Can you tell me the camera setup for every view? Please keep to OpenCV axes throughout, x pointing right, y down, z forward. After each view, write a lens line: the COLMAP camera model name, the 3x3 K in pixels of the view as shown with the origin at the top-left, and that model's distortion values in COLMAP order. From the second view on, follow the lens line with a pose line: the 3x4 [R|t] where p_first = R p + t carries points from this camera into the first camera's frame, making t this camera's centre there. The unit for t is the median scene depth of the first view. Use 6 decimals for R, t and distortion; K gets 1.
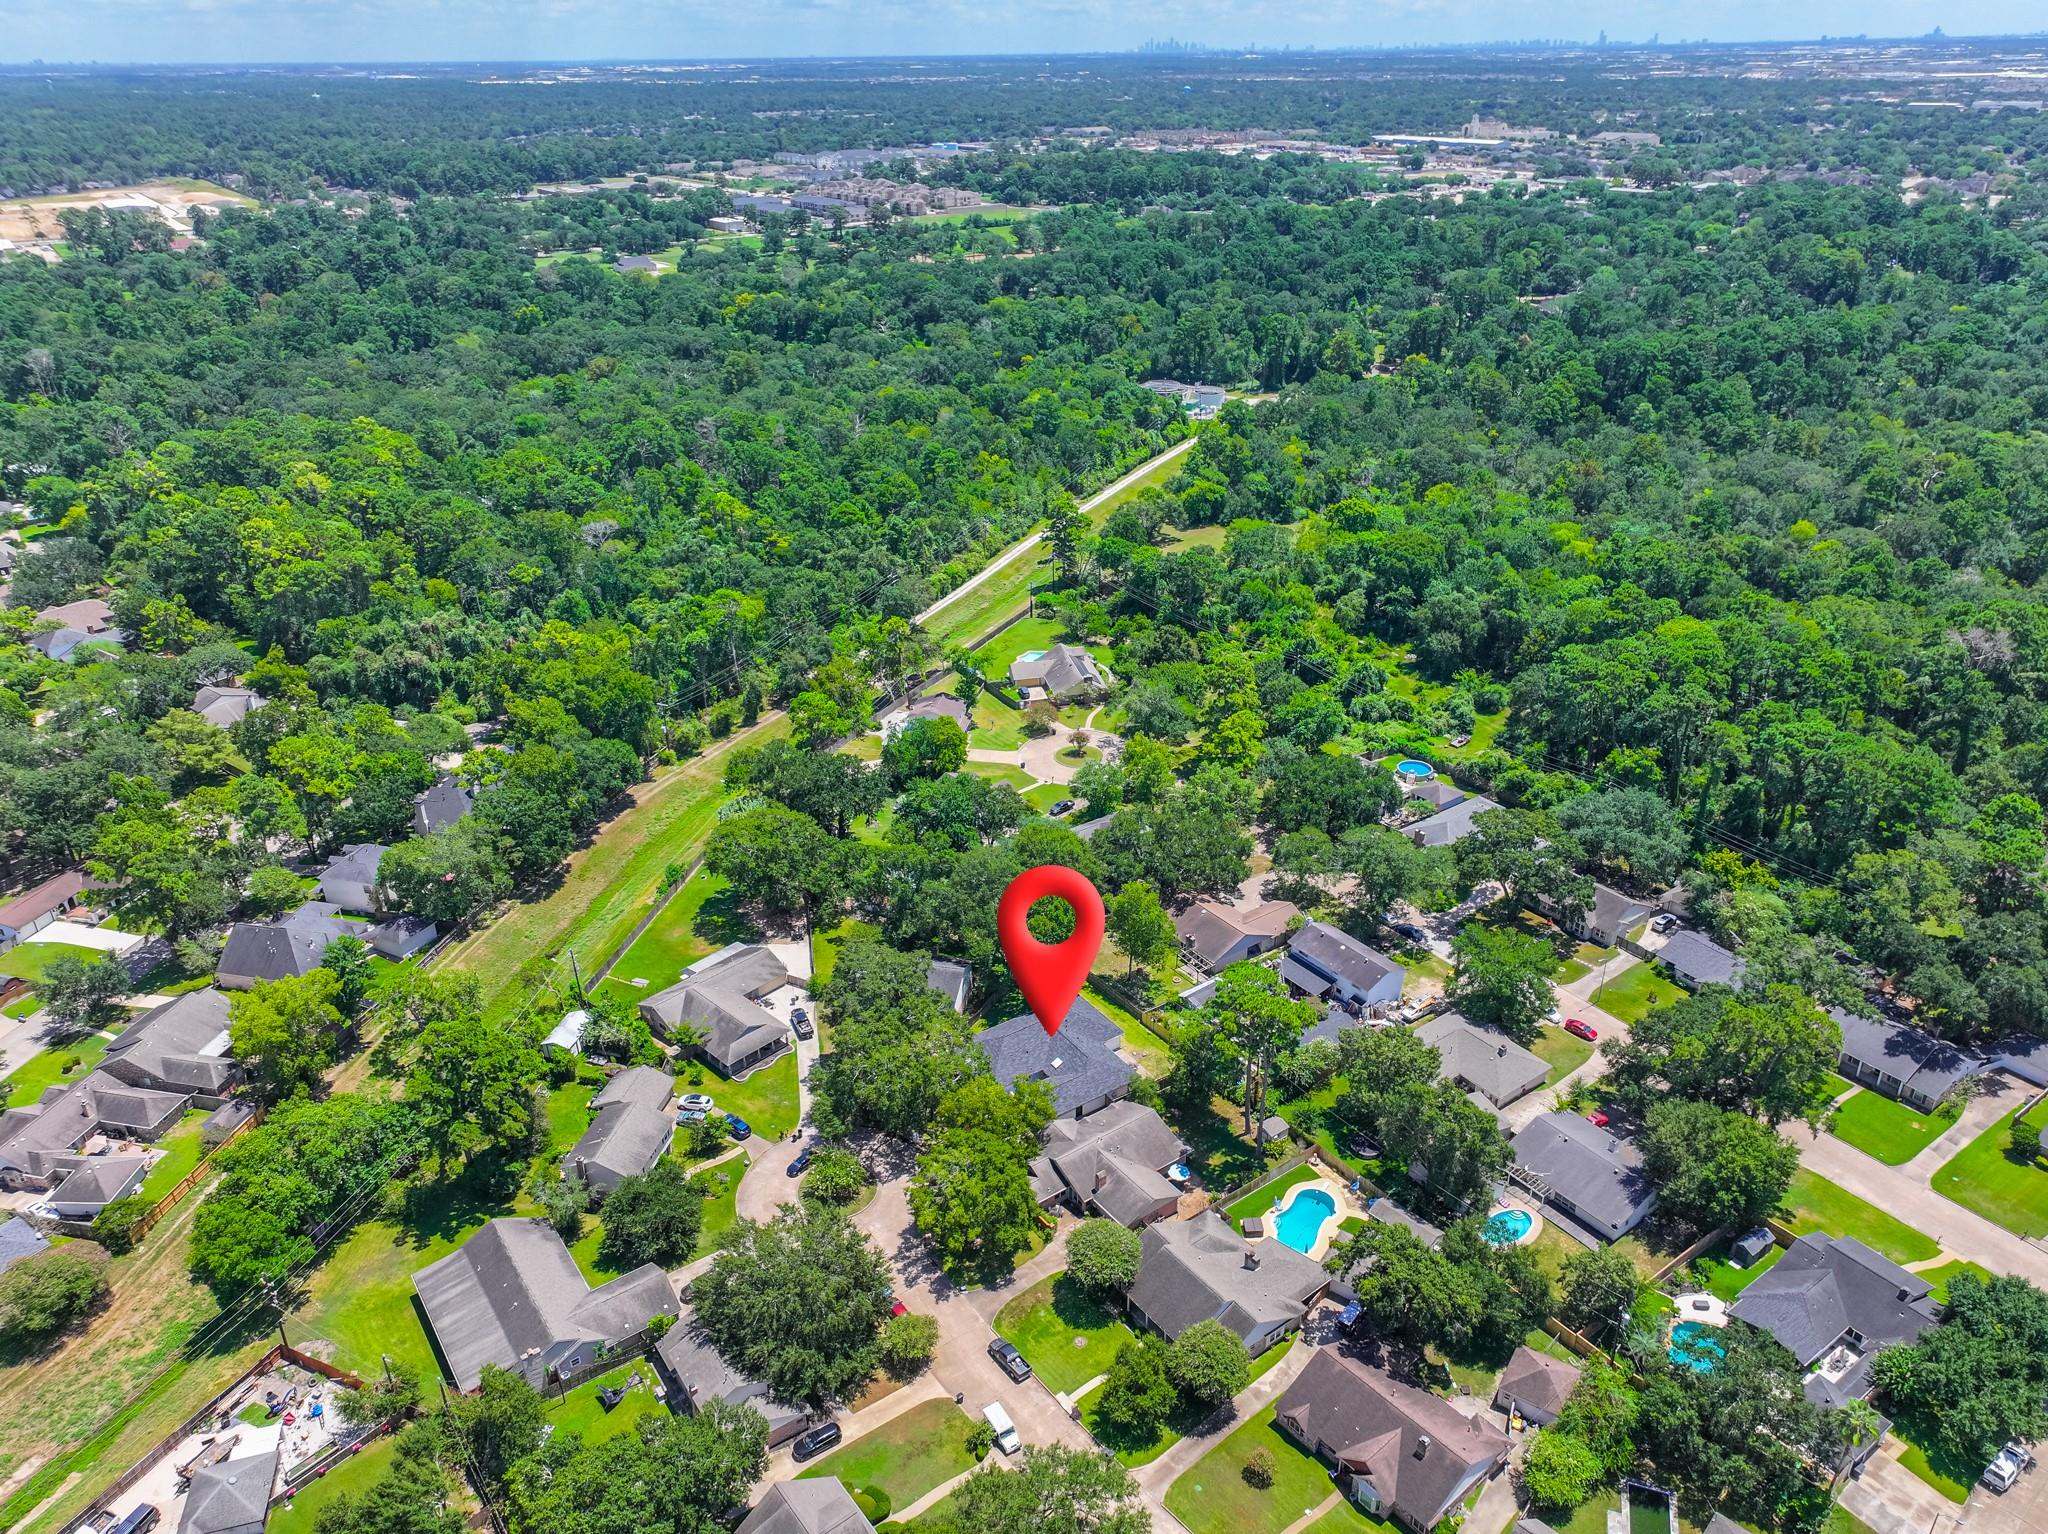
lens RADIAL K [[1442.8, 0, 1024.0], [0, 1442.8, 767.0], [0, 0, 1]] dist [0.014434, 0.002046]
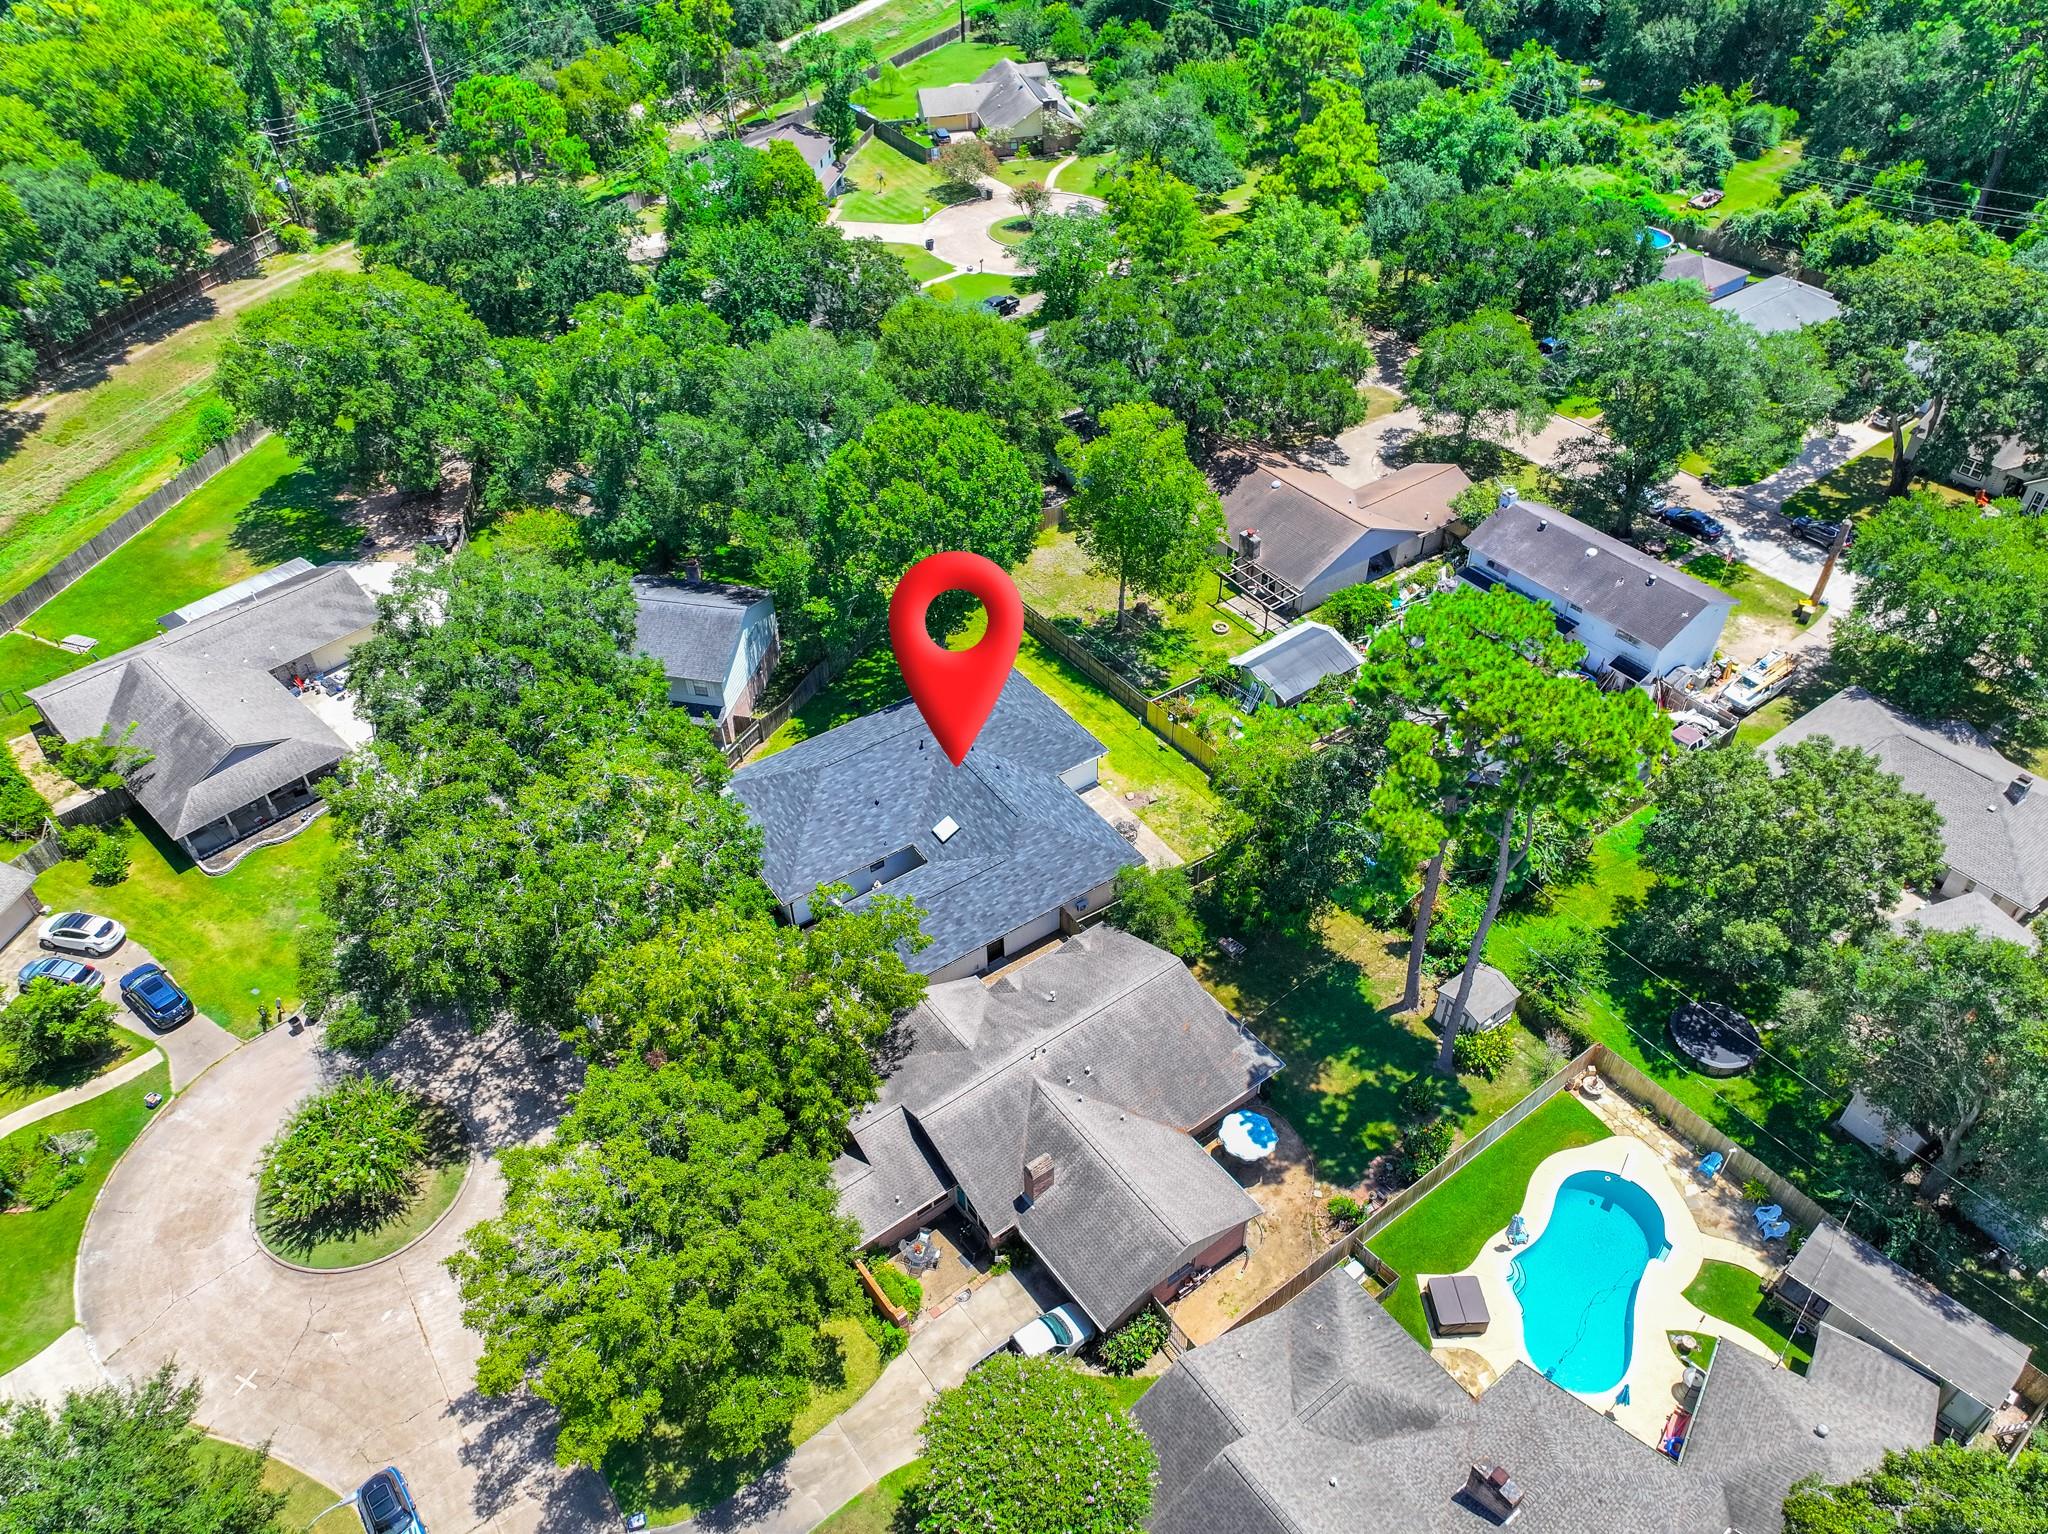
lens RADIAL K [[1442.8, 0, 1024.0], [0, 1442.8, 767.0], [0, 0, 1]] dist [0.014434, 0.002046]
pose [[0.999910, -0.011482, 0.006960, 0.037927], [0.009444, 0.969888, 0.243369, 0.075905], [-0.009545, -0.243281, 0.969909, 0.529170]]
